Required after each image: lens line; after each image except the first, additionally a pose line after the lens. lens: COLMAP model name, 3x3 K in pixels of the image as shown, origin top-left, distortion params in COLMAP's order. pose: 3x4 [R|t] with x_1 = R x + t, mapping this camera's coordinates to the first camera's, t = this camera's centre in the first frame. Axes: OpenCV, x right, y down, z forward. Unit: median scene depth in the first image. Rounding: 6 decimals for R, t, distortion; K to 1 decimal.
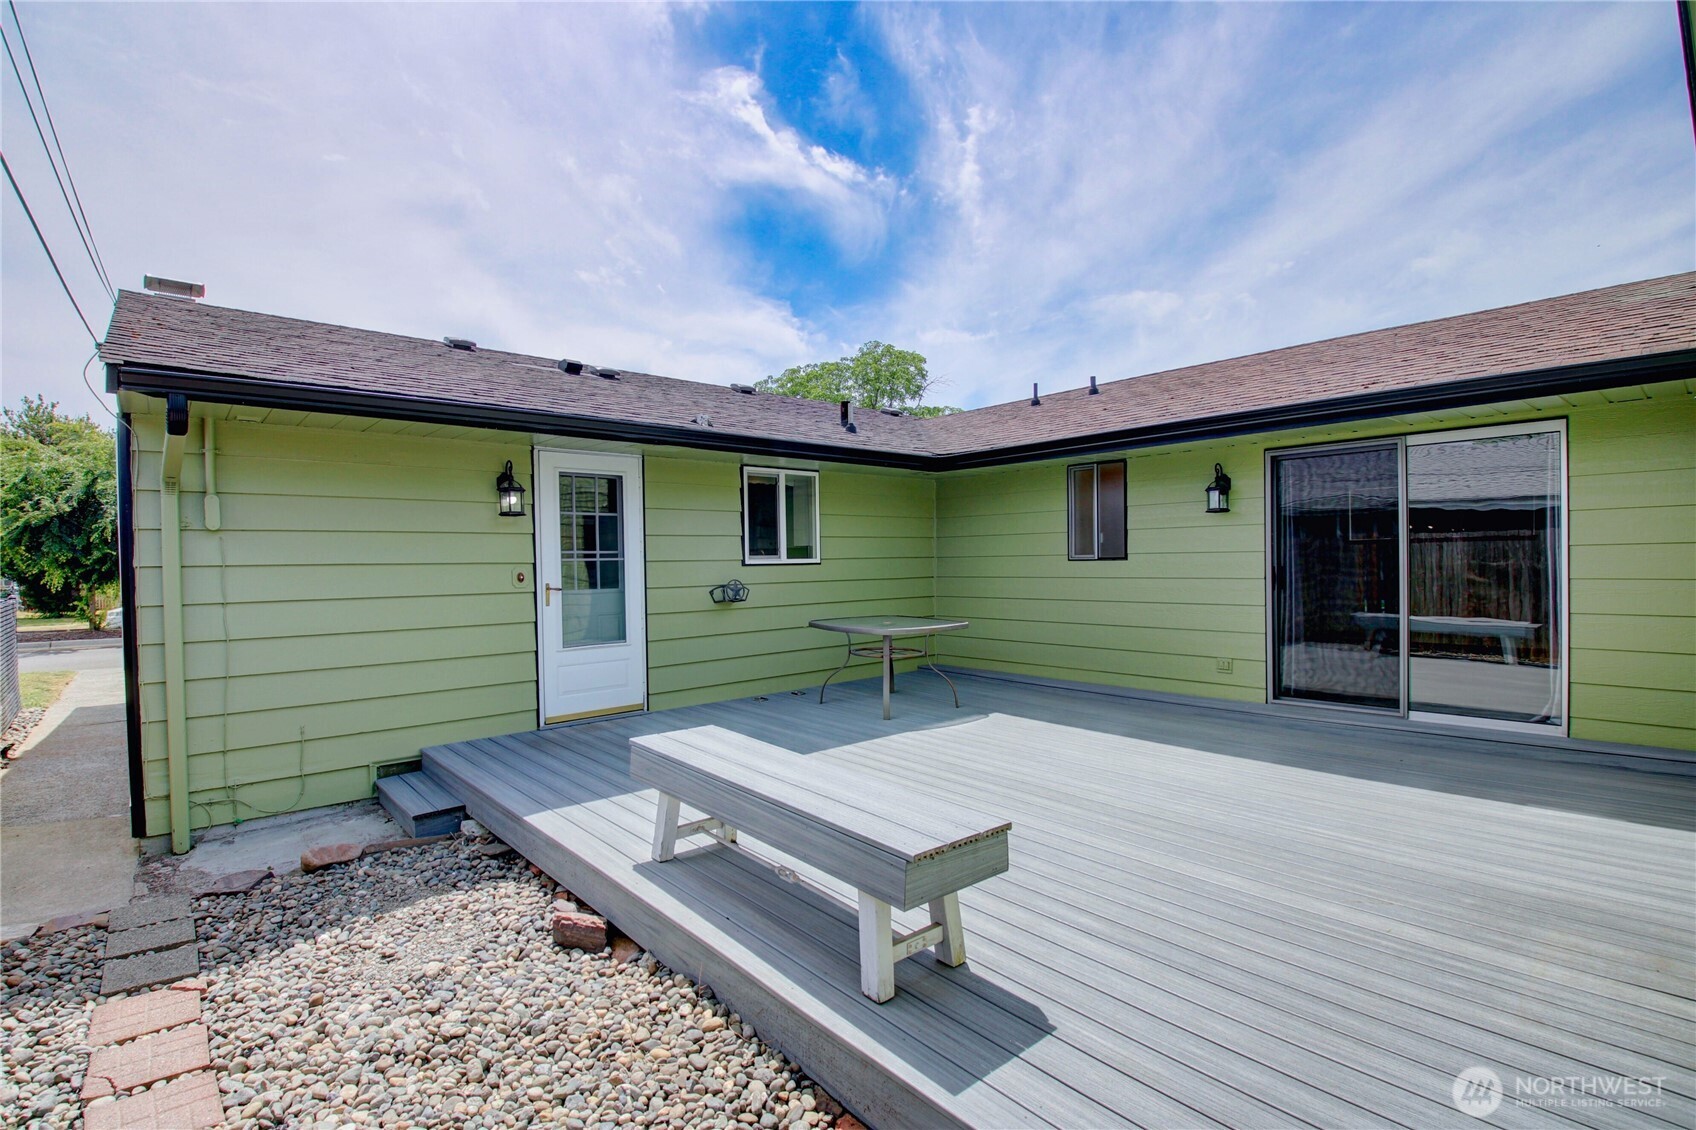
lens RADIAL K [[794.1, 0, 839.6], [0, 794.1, 571.4], [0, 0, 1]] dist [0.017198, -0.027226]
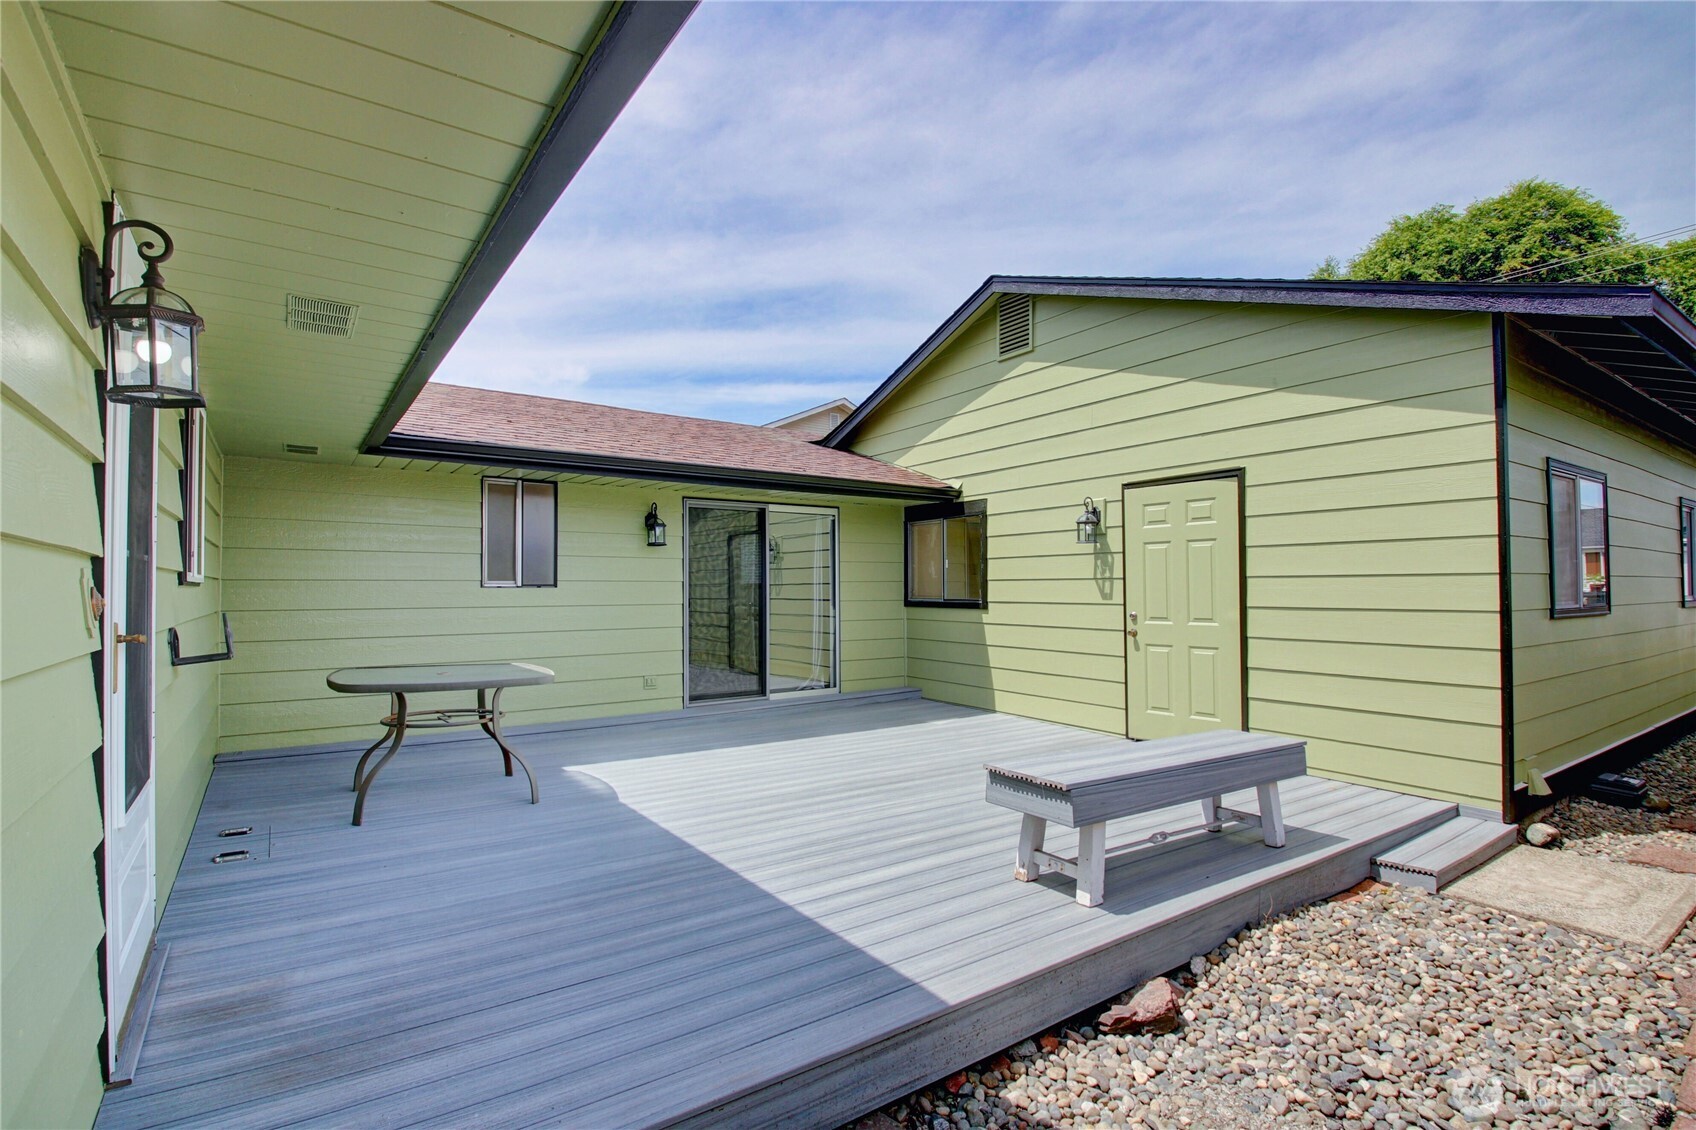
lens RADIAL K [[794.1, 0, 839.6], [0, 794.1, 571.4], [0, 0, 1]] dist [0.017198, -0.027226]
pose [[0.100292, 0.036173, 0.994300, -0.641515], [0.012575, 0.999213, -0.037620, 0.007796], [-0.994879, 0.016276, 0.099758, 0.649769]]
